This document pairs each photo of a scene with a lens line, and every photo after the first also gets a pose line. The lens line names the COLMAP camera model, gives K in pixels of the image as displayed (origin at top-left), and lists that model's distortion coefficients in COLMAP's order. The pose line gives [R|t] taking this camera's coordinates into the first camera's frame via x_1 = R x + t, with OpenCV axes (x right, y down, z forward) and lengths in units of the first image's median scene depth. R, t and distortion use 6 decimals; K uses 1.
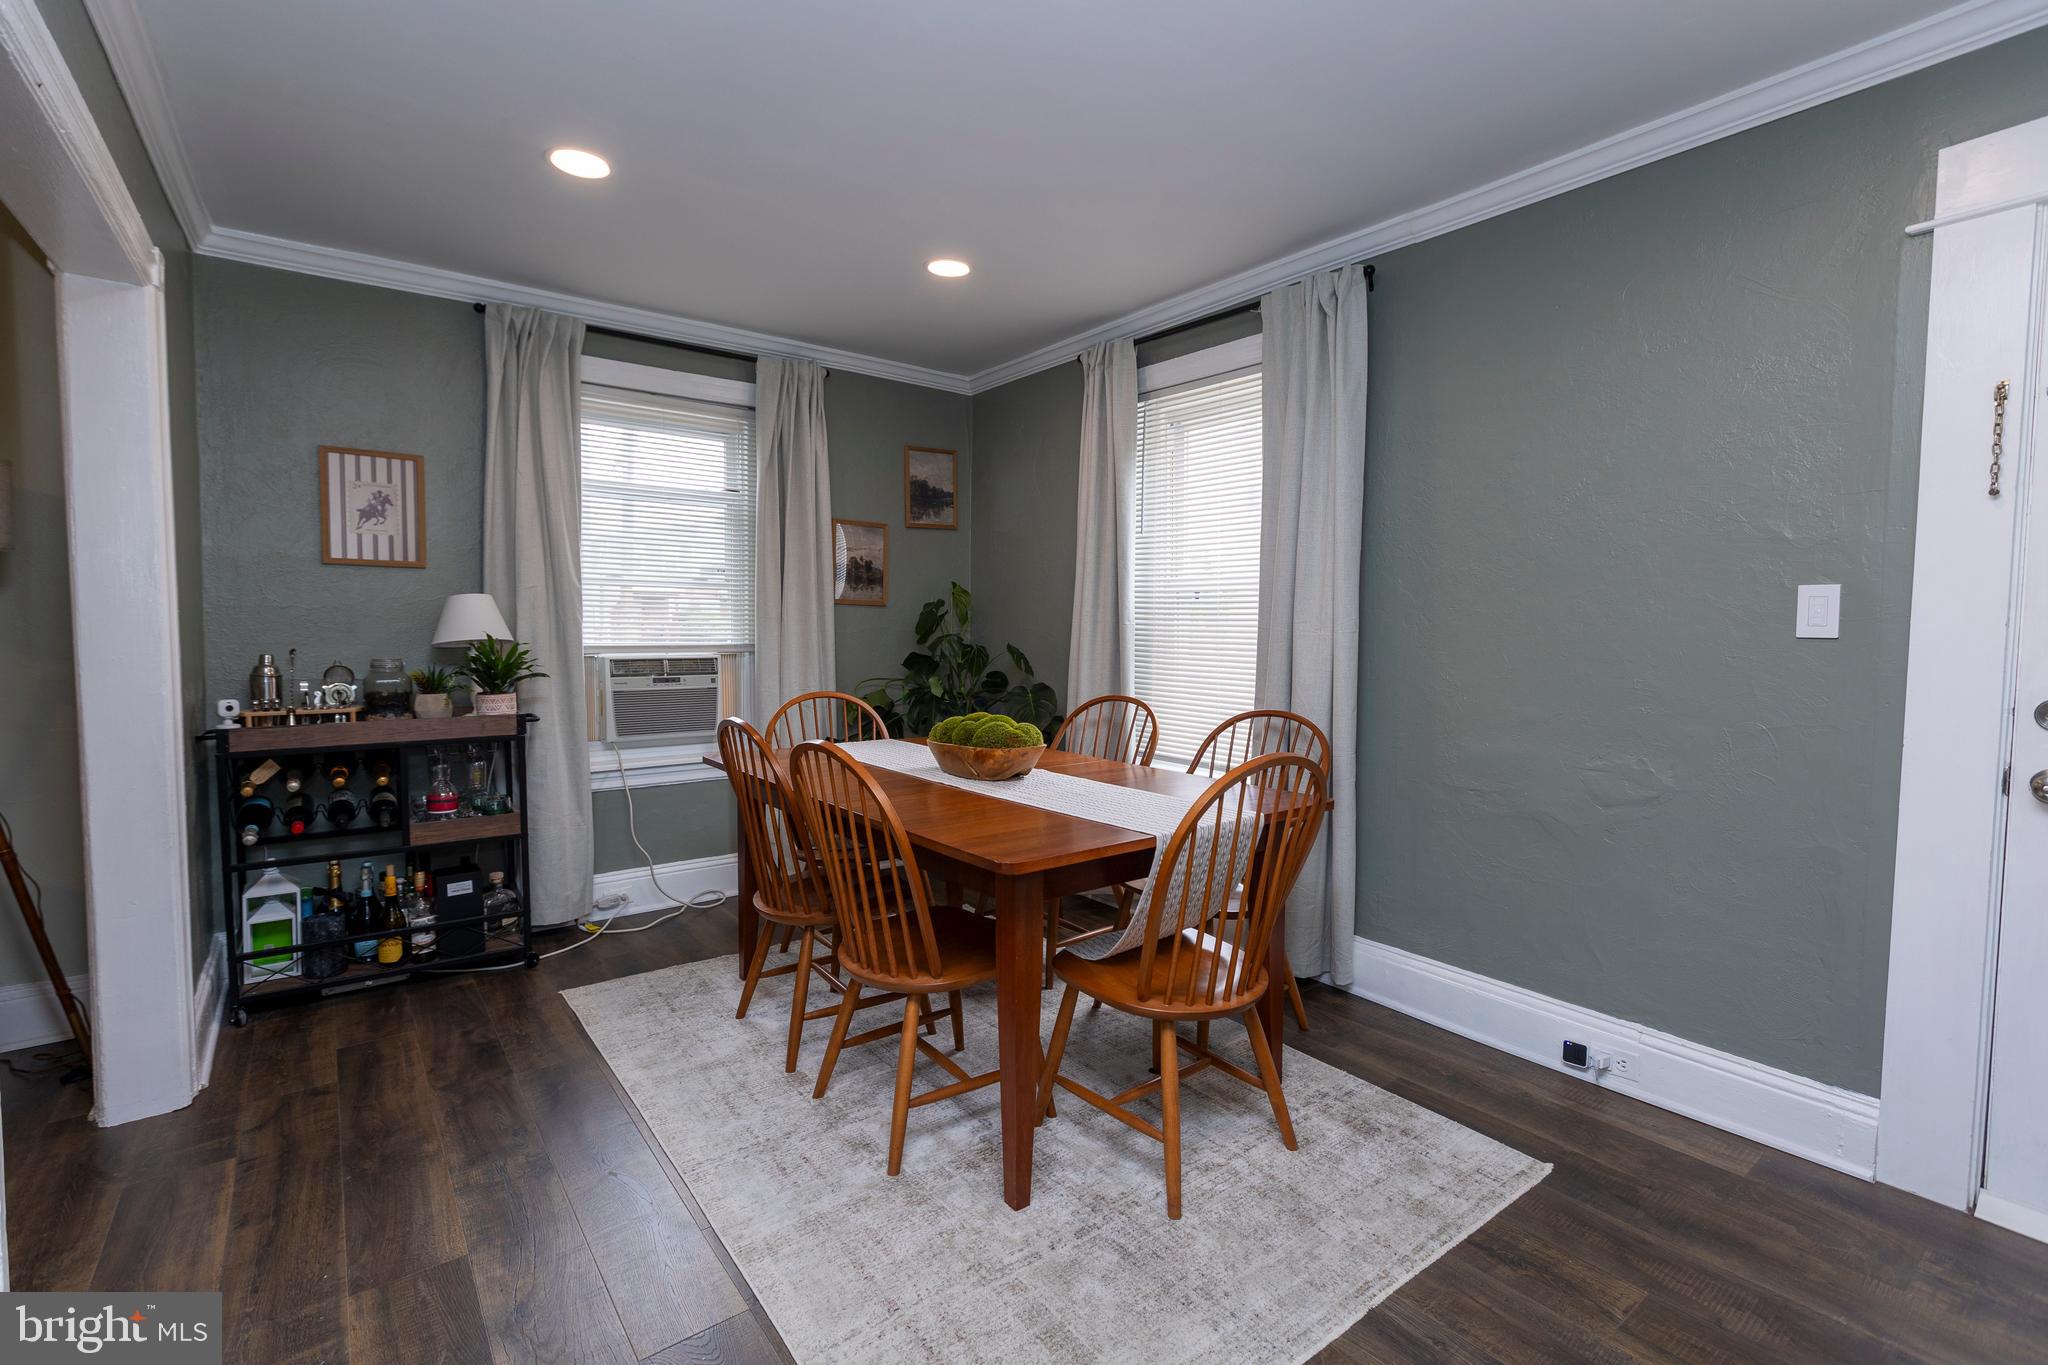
lens RADIAL K [[945.4, 0, 1019.4], [0, 945.4, 676.6], [0, 0, 1]] dist [0.004577, 0.000950]
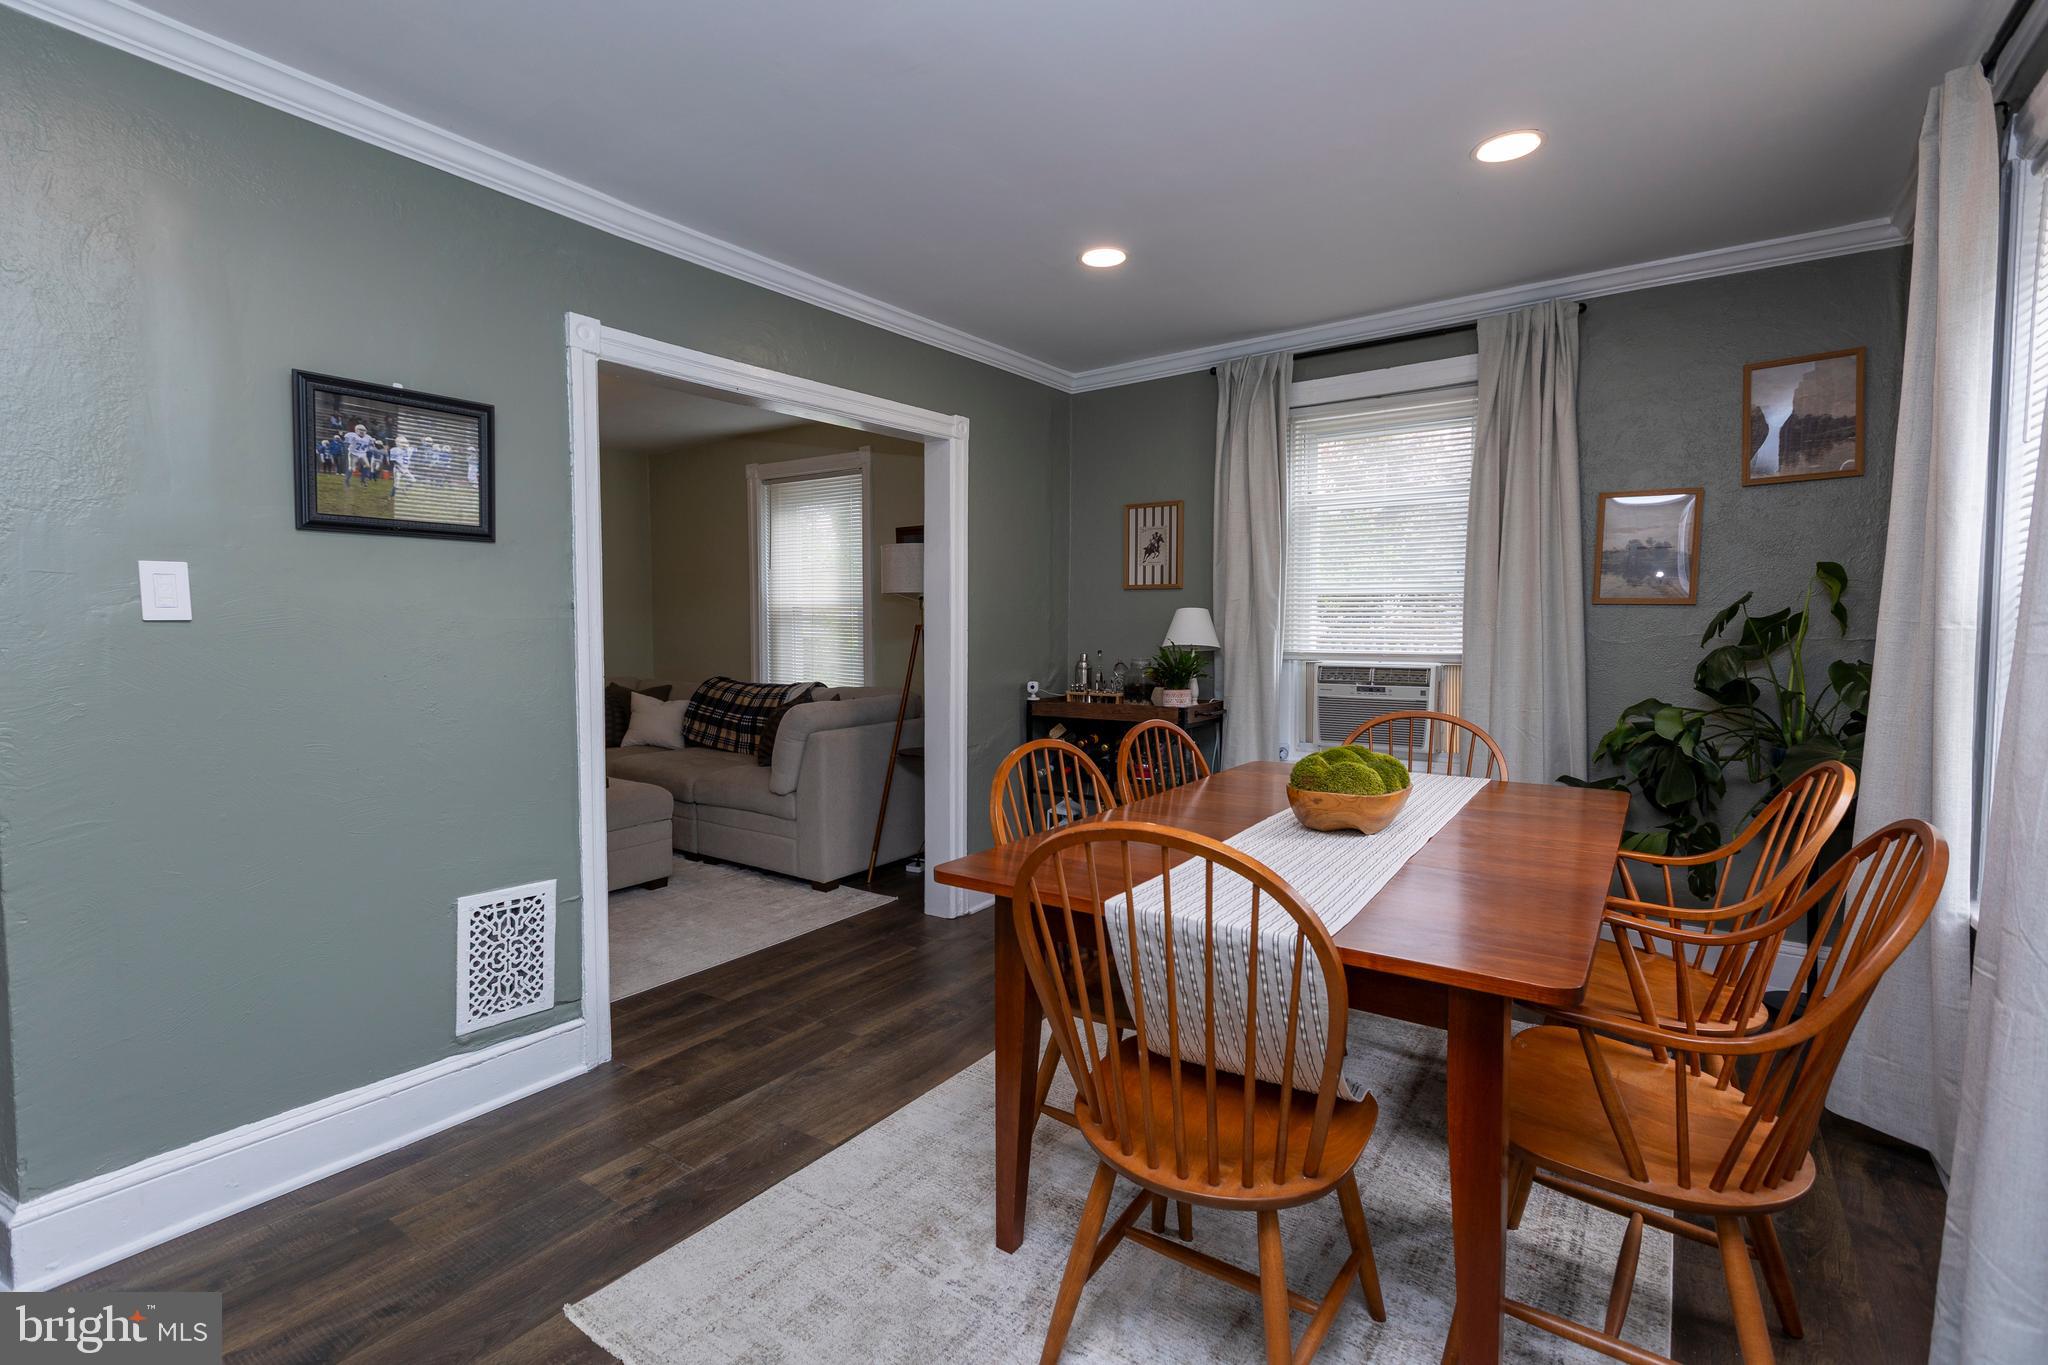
lens RADIAL K [[945.4, 0, 1012.7], [0, 945.4, 677.8], [0, 0, 1]] dist [0.004577, 0.000950]
pose [[0.284203, 0.042725, -0.957812, 0.516364], [-0.049114, 0.998344, 0.029960, -0.021692], [0.957505, 0.038527, 0.285831, 0.416956]]
